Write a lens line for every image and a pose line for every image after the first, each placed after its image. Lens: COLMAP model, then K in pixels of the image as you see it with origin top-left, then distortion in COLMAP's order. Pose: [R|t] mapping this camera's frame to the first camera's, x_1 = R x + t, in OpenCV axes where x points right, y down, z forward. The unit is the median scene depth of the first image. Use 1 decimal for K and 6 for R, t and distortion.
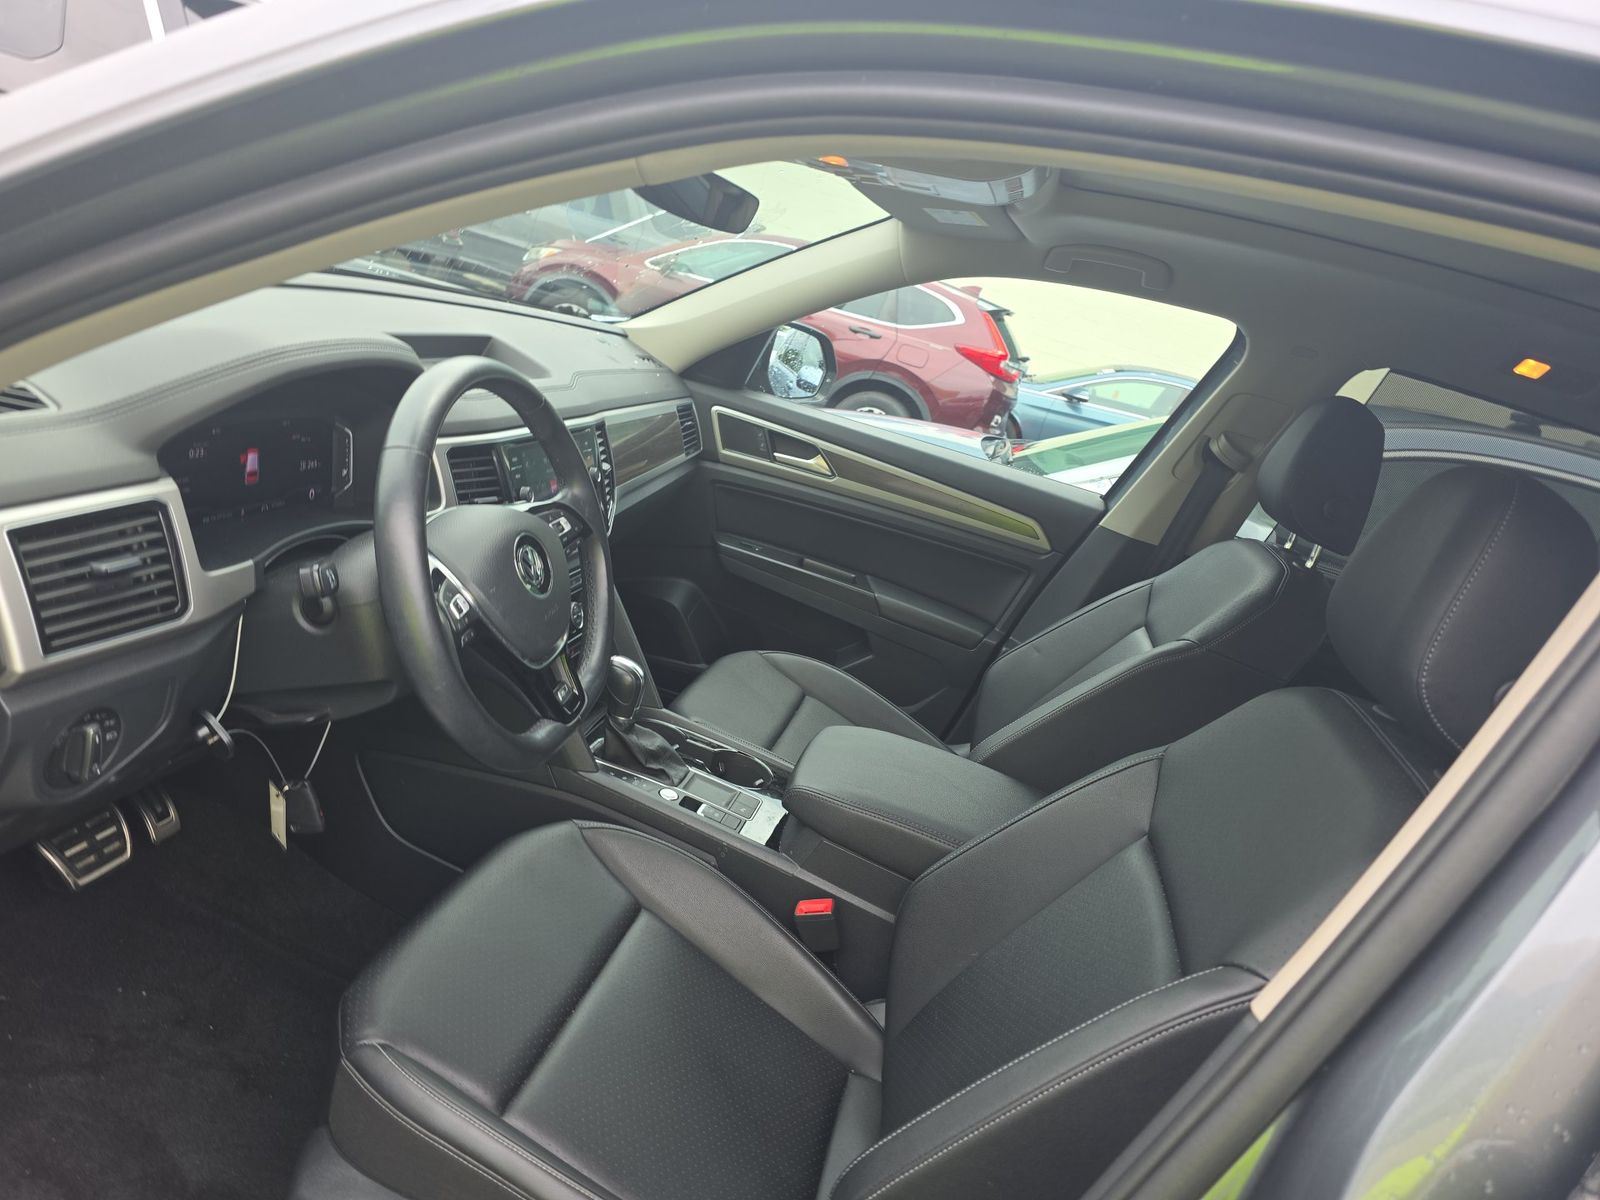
lens RADIAL K [[1107.0, 0, 796.4], [0, 1107.0, 616.0], [0, 0, 1]] dist [0.031779, -0.030254]
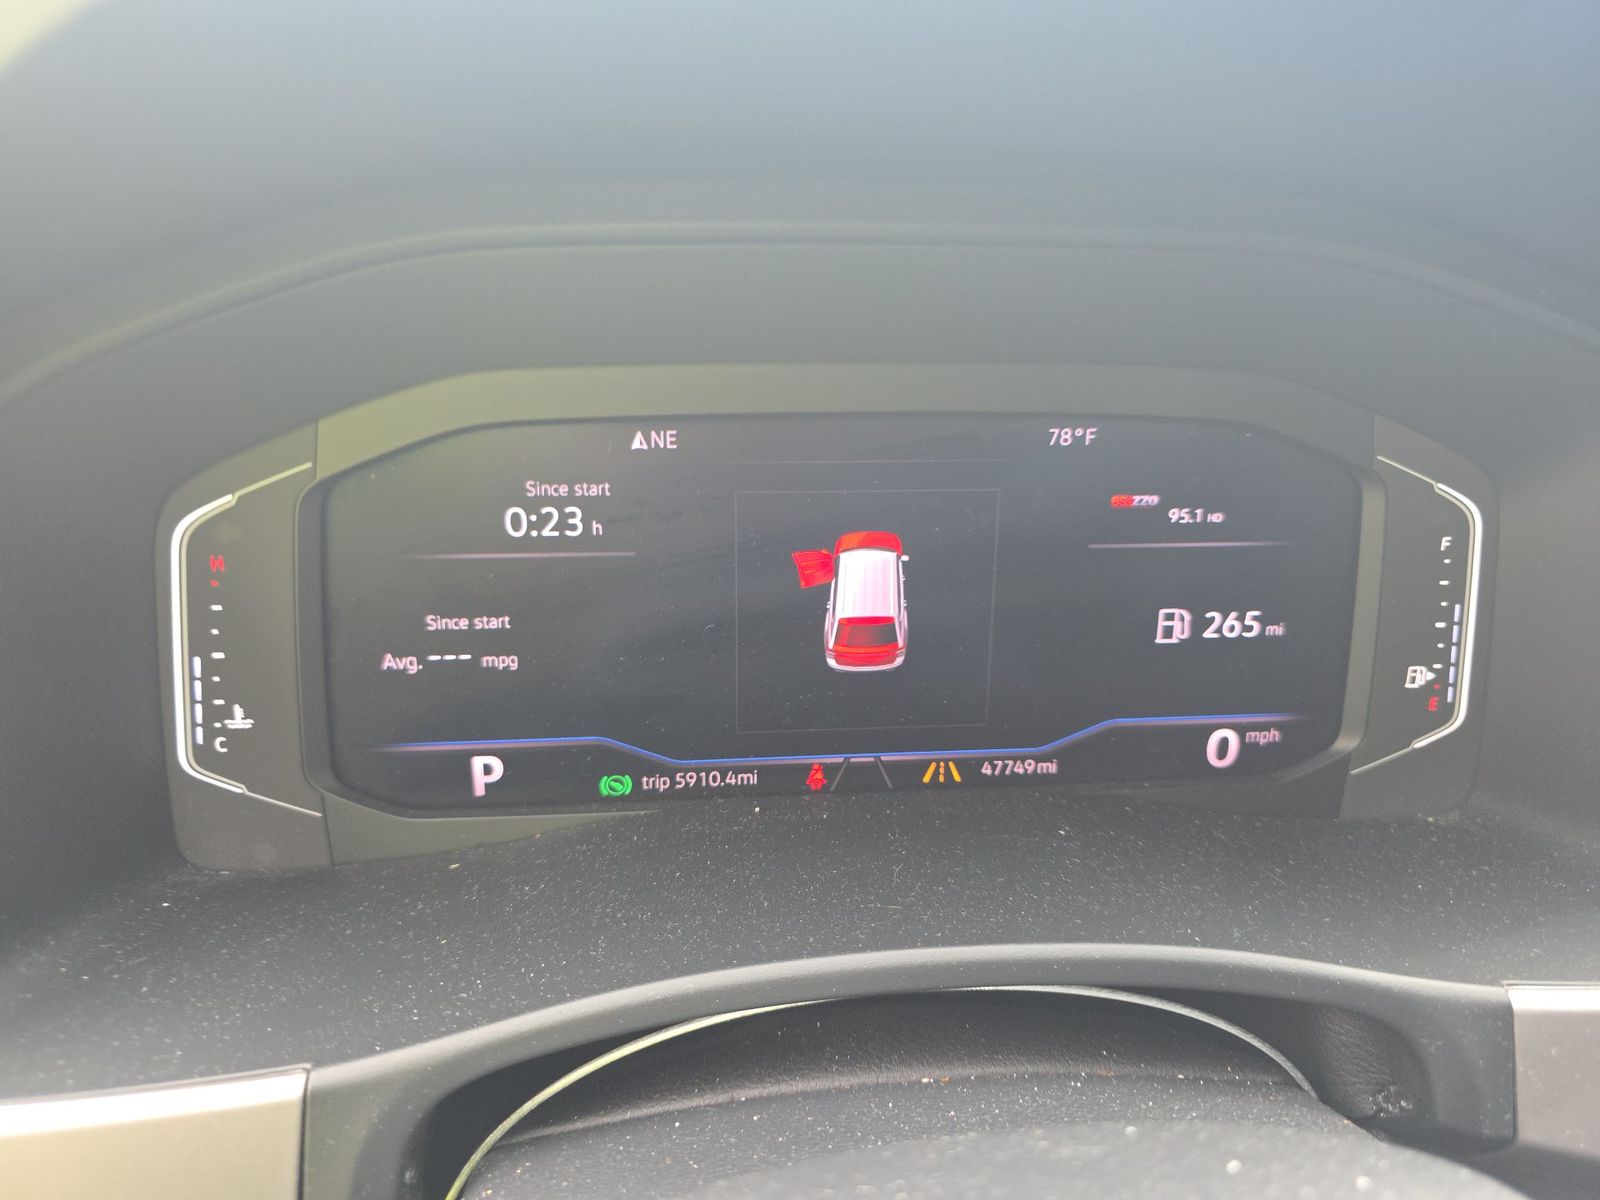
lens RADIAL K [[1107.0, 0, 812.6], [0, 1107.0, 613.4], [0, 0, 1]] dist [0.031779, -0.030254]
pose [[0.336046, 0.104160, -0.936068, -0.204550], [-0.219339, 0.975194, 0.029771, -0.106072], [0.915949, 0.195312, 0.350556, 0.700180]]
